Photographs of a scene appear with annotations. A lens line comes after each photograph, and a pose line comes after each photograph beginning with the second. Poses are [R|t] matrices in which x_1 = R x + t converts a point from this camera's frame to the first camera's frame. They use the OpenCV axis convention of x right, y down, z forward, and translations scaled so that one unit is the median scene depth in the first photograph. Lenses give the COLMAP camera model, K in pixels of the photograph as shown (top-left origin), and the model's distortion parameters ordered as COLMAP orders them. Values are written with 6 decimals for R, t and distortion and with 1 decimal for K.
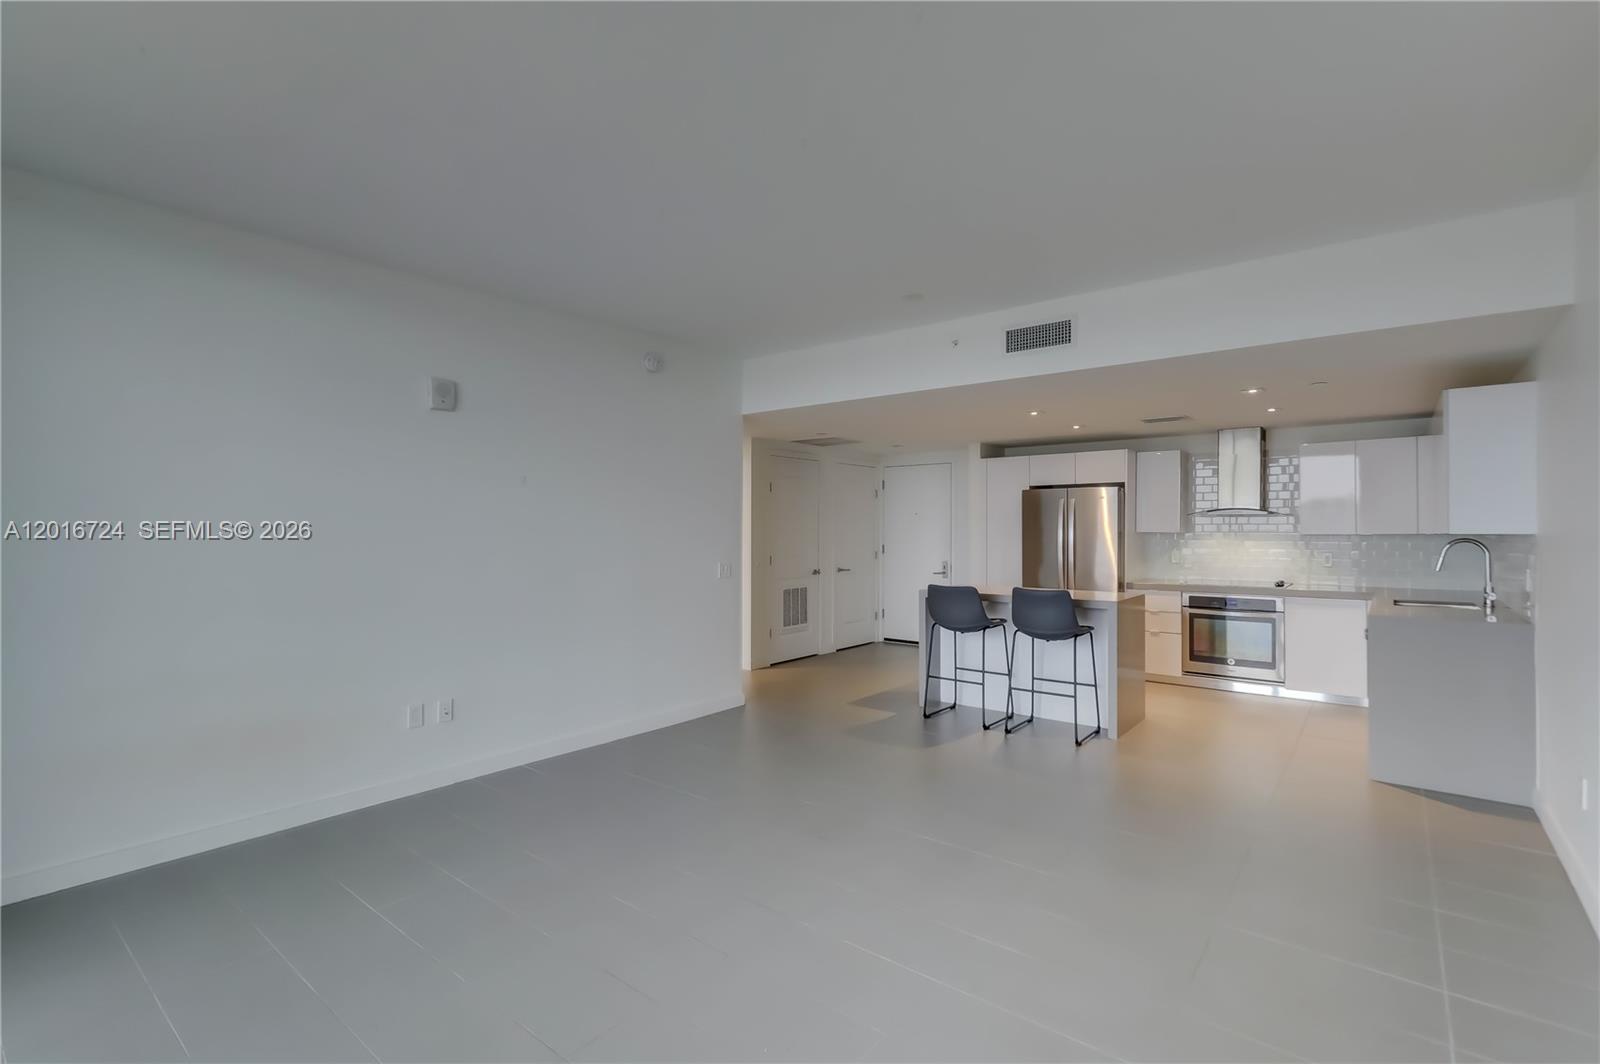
lens RADIAL K [[730.8, 0, 801.6], [0, 730.8, 524.8], [0, 0, 1]] dist [-0.006495, 0.003310]
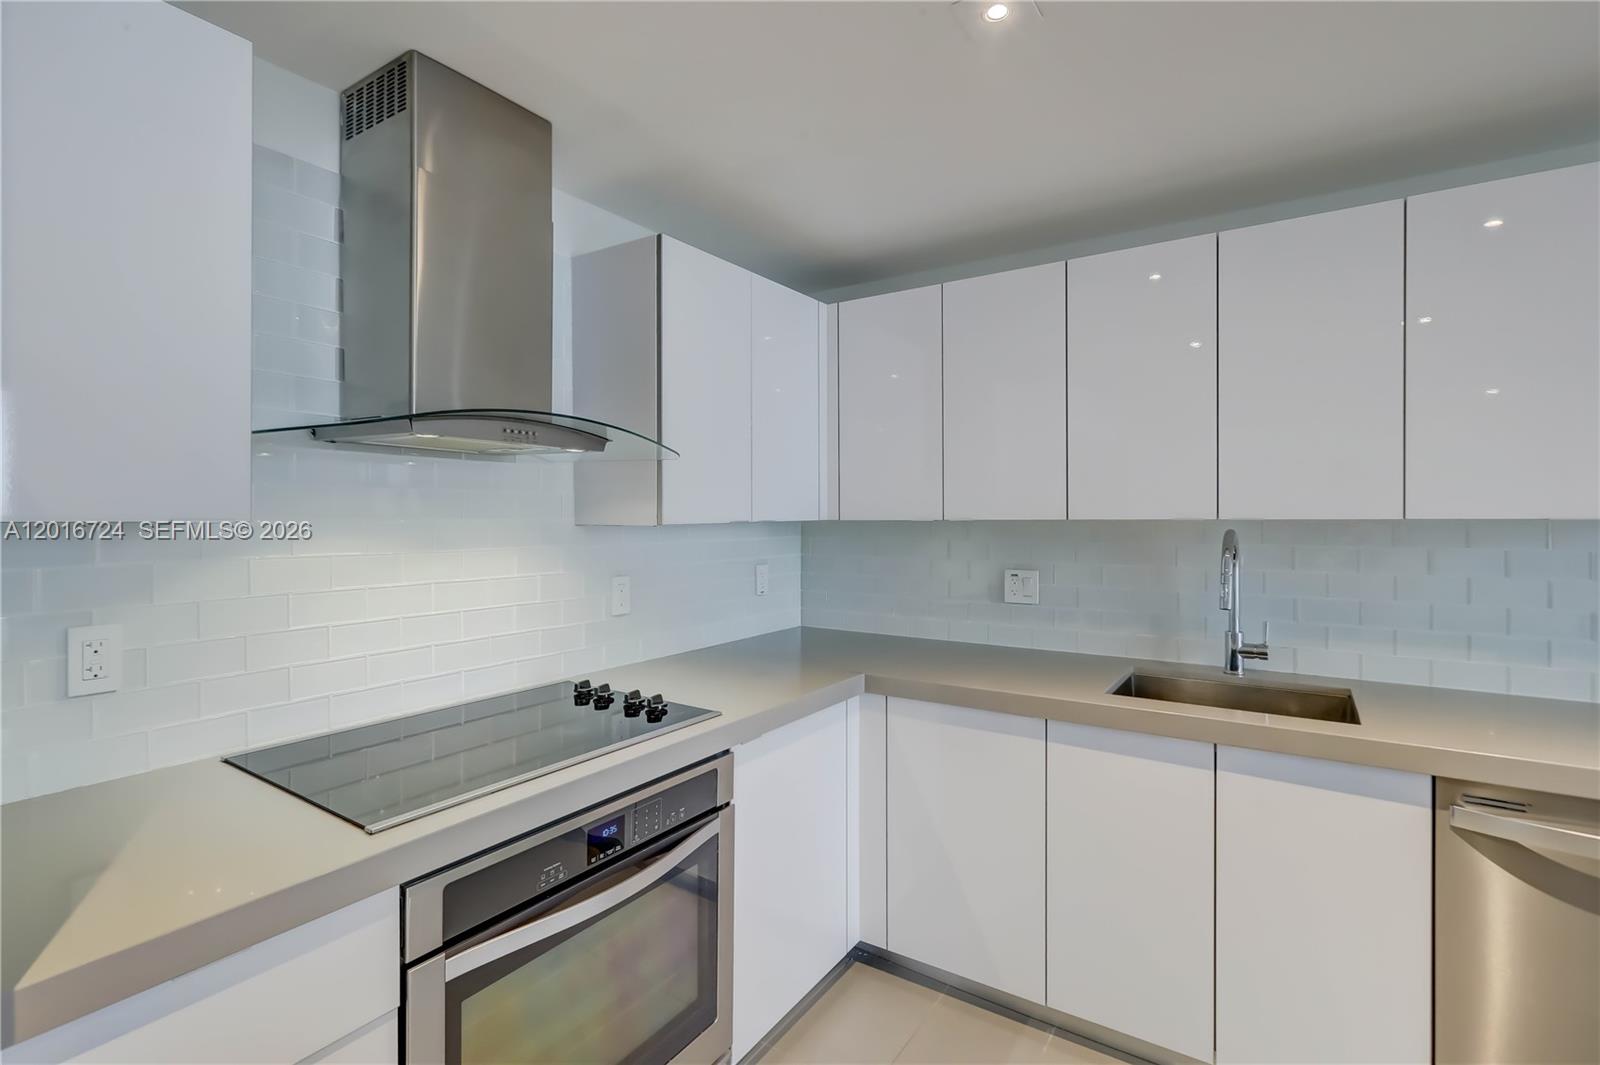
lens RADIAL K [[730.8, 0, 801.6], [0, 730.8, 525.3], [0, 0, 1]] dist [-0.006495, 0.003310]
pose [[-0.081220, -0.010628, 0.996640, 0.295844], [-0.004550, 0.999937, 0.010292, 0.007031], [-0.996686, -0.003699, -0.081263, 0.780095]]
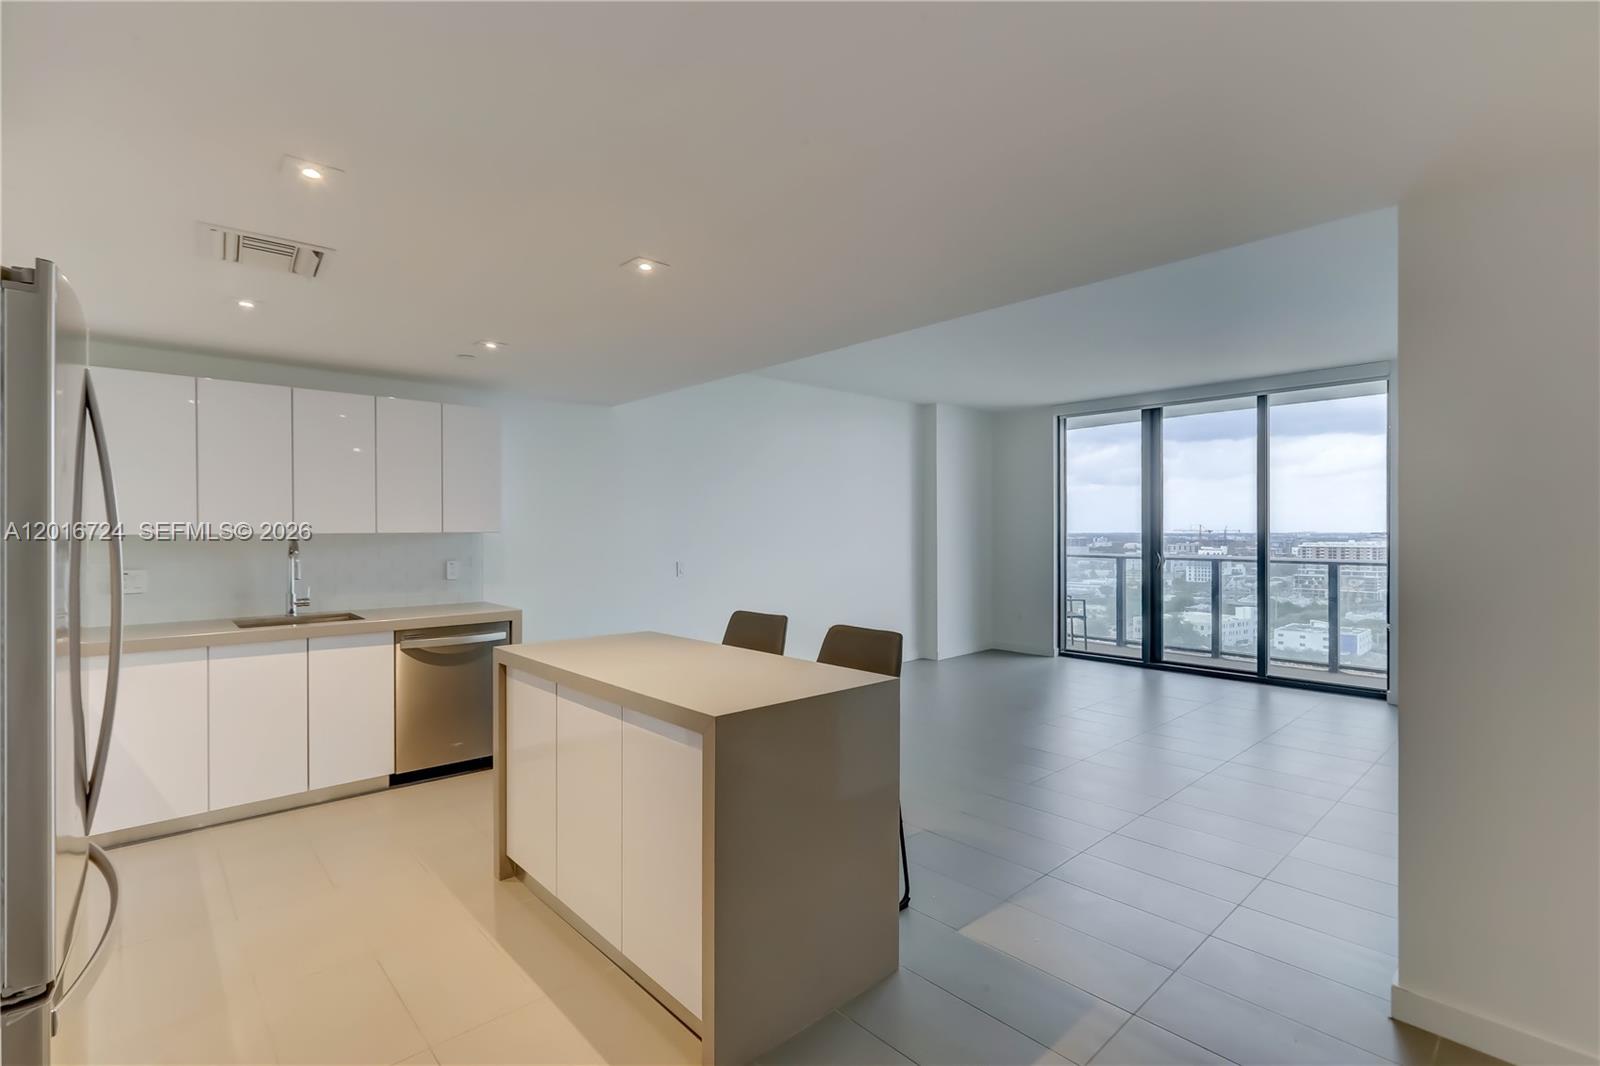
lens RADIAL K [[736.0, 0, 802.6], [0, 736.0, 534.1], [0, 0, 1]] dist [-0.005133, 0.000508]
pose [[-0.988698, -0.000367, 0.149923, 0.114865], [-0.000839, 0.999995, -0.003084, 0.008237], [-0.149921, -0.003175, -0.988693, 1.062844]]
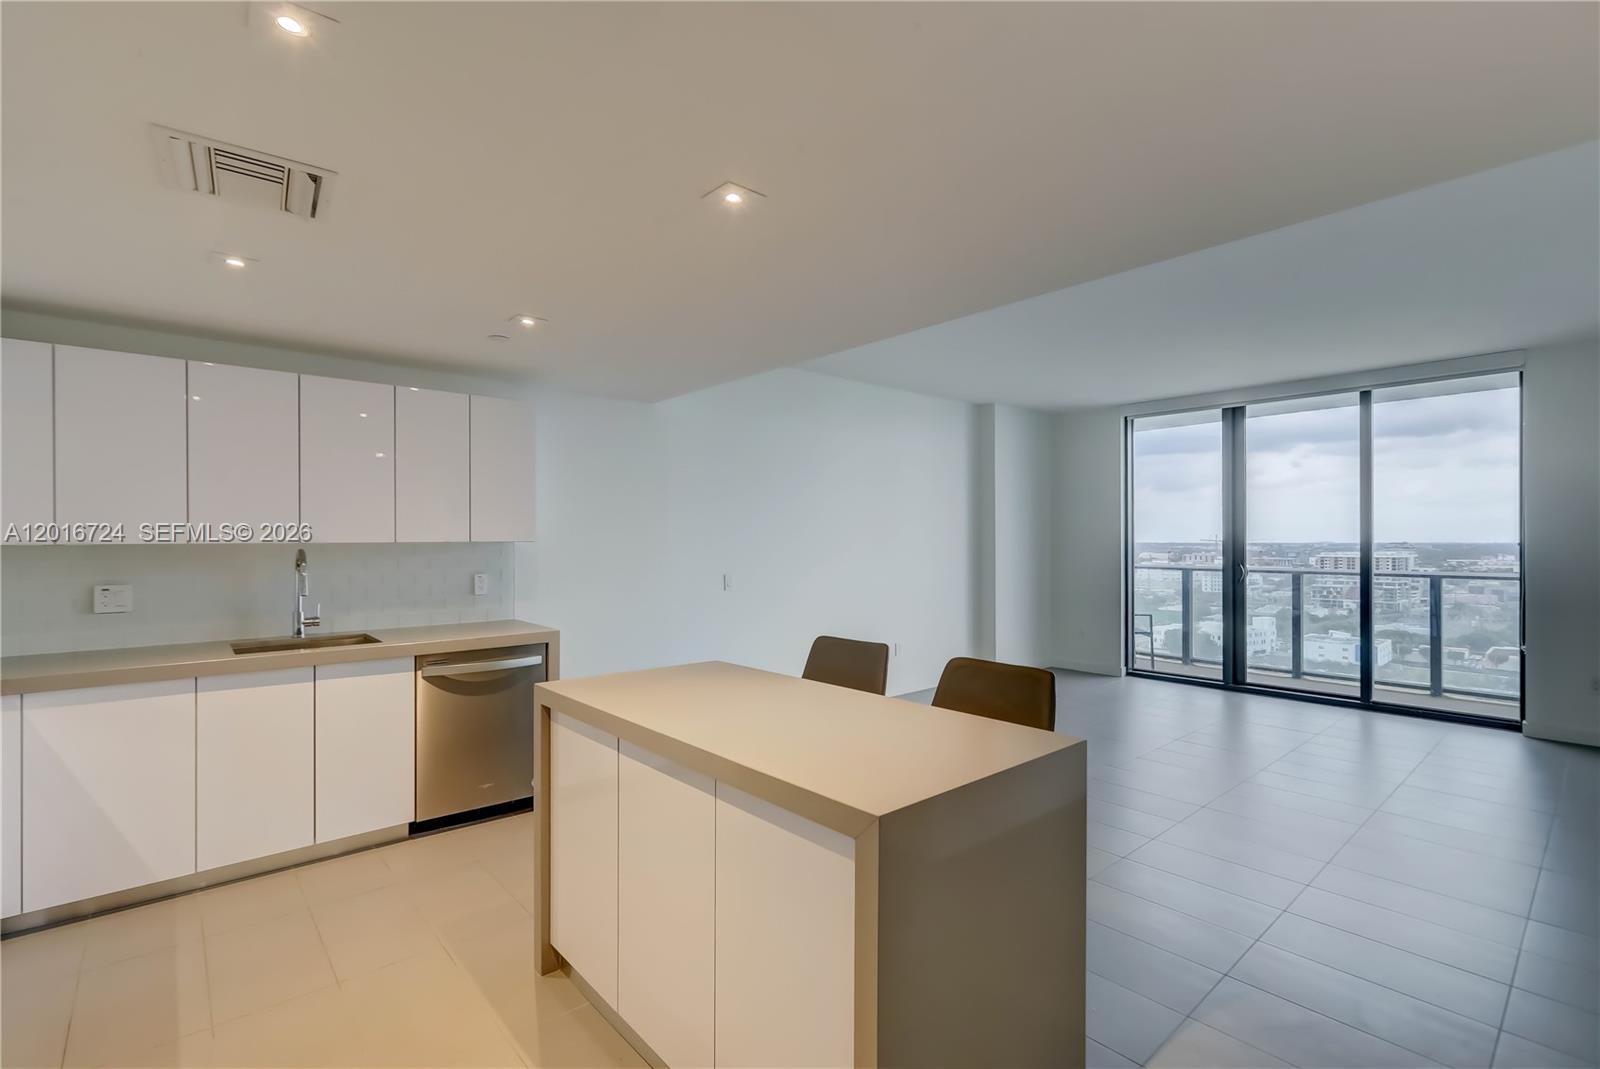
lens RADIAL K [[726.3, 0, 801.6], [0, 726.3, 539.9], [0, 0, 1]] dist [-0.002819, -0.000290]
pose [[-0.985084, -0.000169, 0.172073, 0.168524], [-0.001619, 0.999964, -0.008288, 0.007764], [-0.172065, -0.008443, -0.985049, 0.989802]]
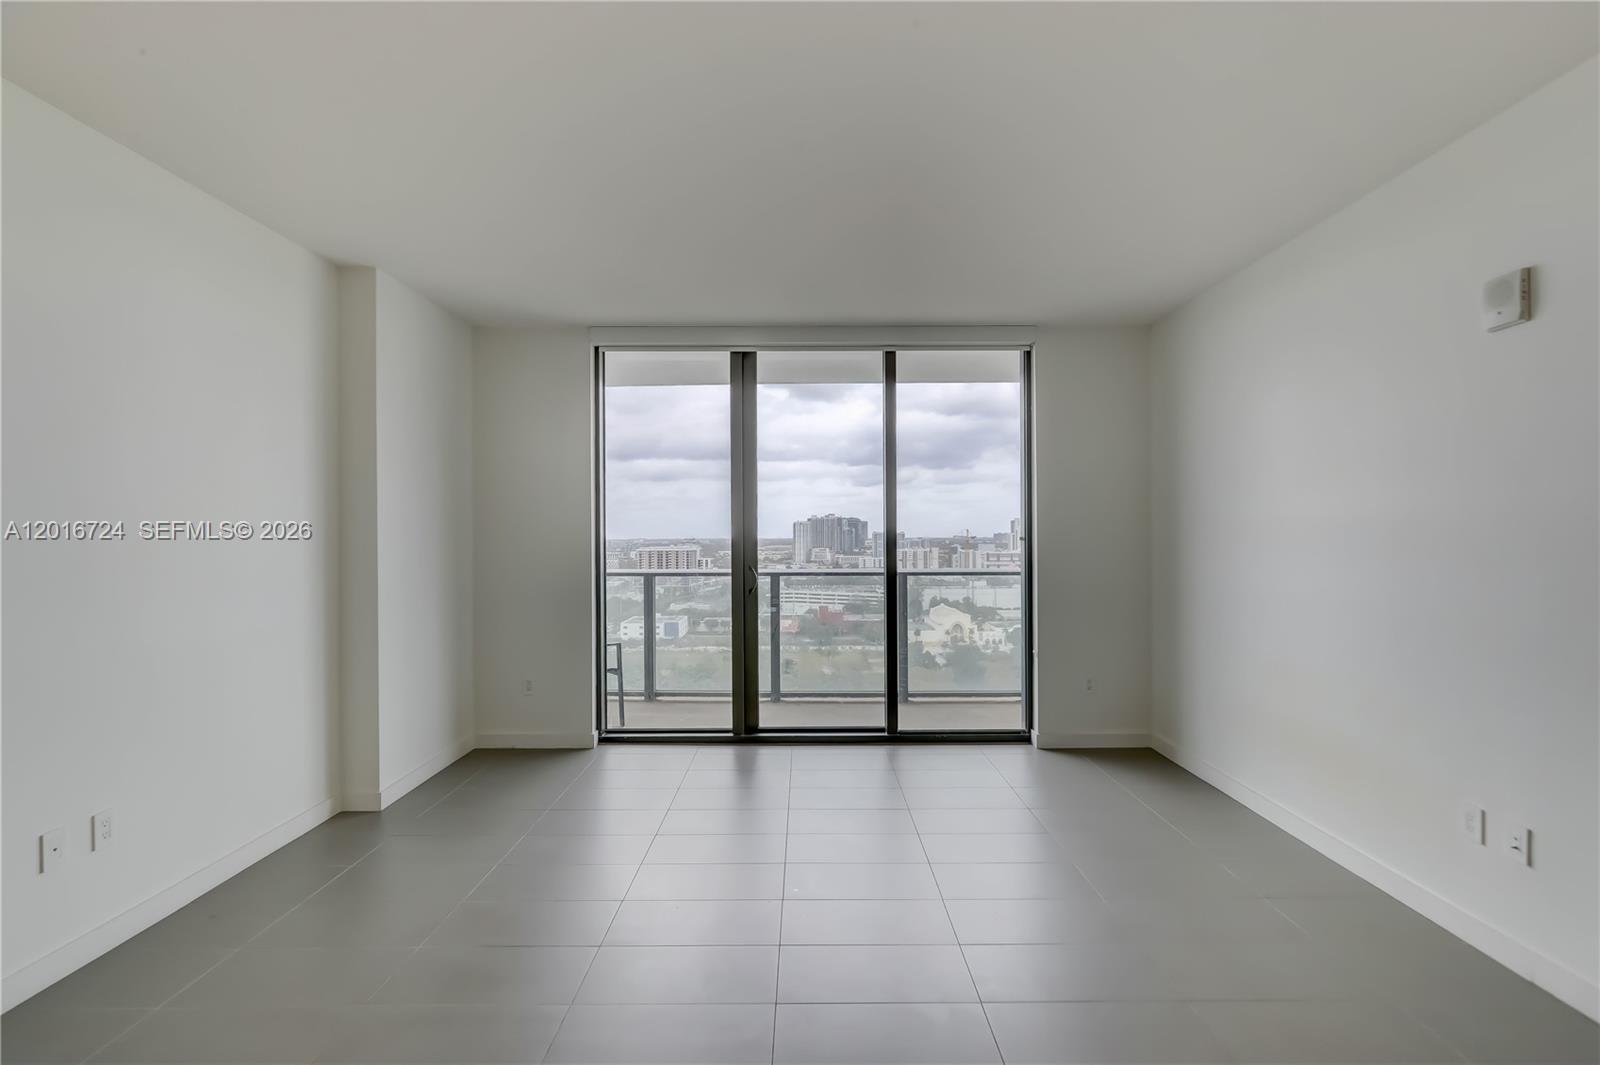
lens RADIAL K [[725.1, 0, 800.0], [0, 725.1, 532.5], [0, 0, 1]] dist [-0.003156, 0.004017]
pose [[-0.784765, -0.000964, -0.619793, 0.161220], [0.008326, 0.999892, -0.012097, 0.006113], [0.619737, -0.014654, -0.784672, 0.569012]]
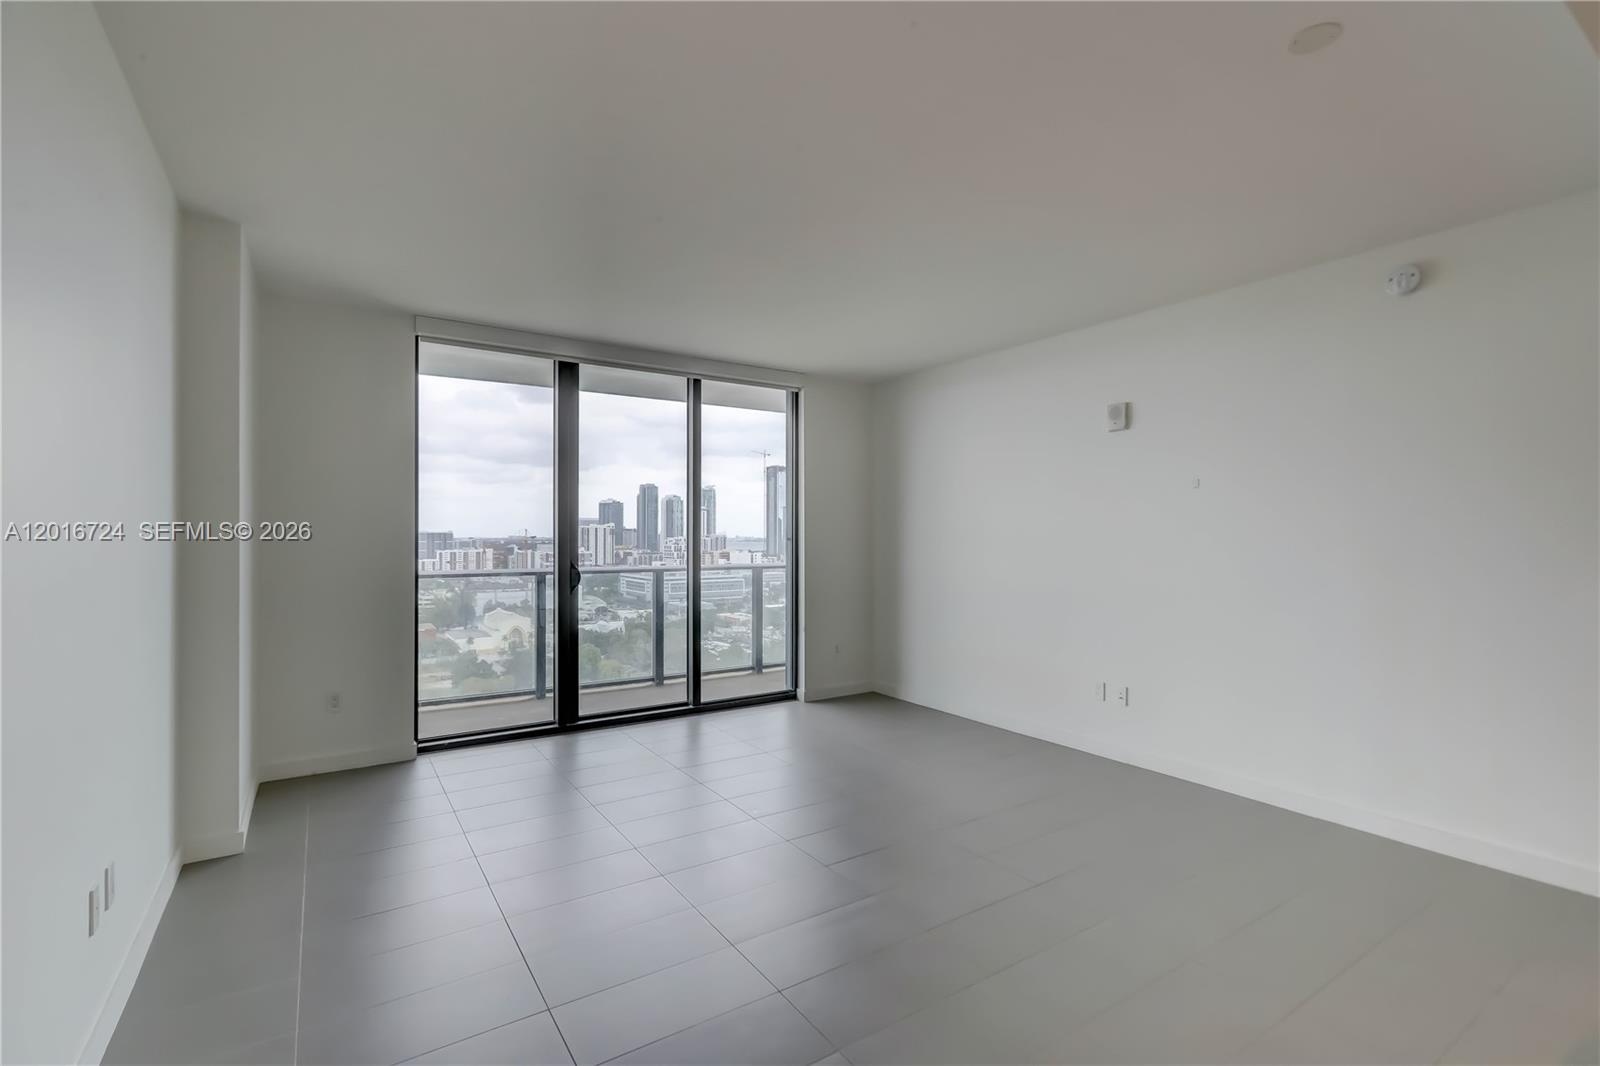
lens RADIAL K [[730.8, 0, 801.6], [0, 730.8, 525.8], [0, 0, 1]] dist [-0.006495, 0.003310]
pose [[-0.307142, -0.013481, -0.951568, 0.382444], [0.007064, 0.999840, -0.016445, 0.004091], [0.951637, -0.011773, -0.306998, 0.453679]]
